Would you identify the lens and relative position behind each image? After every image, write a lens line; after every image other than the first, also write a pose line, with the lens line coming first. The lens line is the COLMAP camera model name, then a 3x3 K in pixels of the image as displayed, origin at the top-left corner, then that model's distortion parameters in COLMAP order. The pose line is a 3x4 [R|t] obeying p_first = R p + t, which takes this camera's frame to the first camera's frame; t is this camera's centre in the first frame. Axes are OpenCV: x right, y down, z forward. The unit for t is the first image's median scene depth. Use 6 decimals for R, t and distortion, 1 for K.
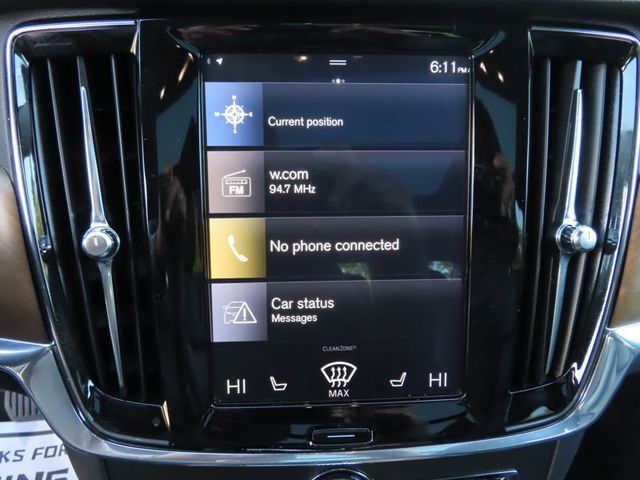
lens RADIAL K [[469.0, 0, 321.2], [0, 469.0, 237.8], [0, 0, 1]] dist [-0.008348, -0.001736]
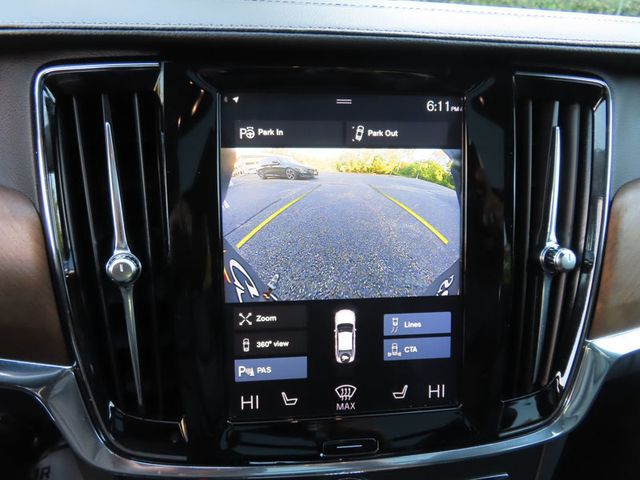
lens RADIAL K [[469.0, 0, 321.8], [0, 469.0, 235.4], [0, 0, 1]] dist [-0.008348, -0.001736]
pose [[0.998221, -0.006263, 0.059292, -0.080875], [0.008212, 0.999431, -0.032701, -0.024182], [-0.059053, 0.033130, 0.997705, -0.079240]]
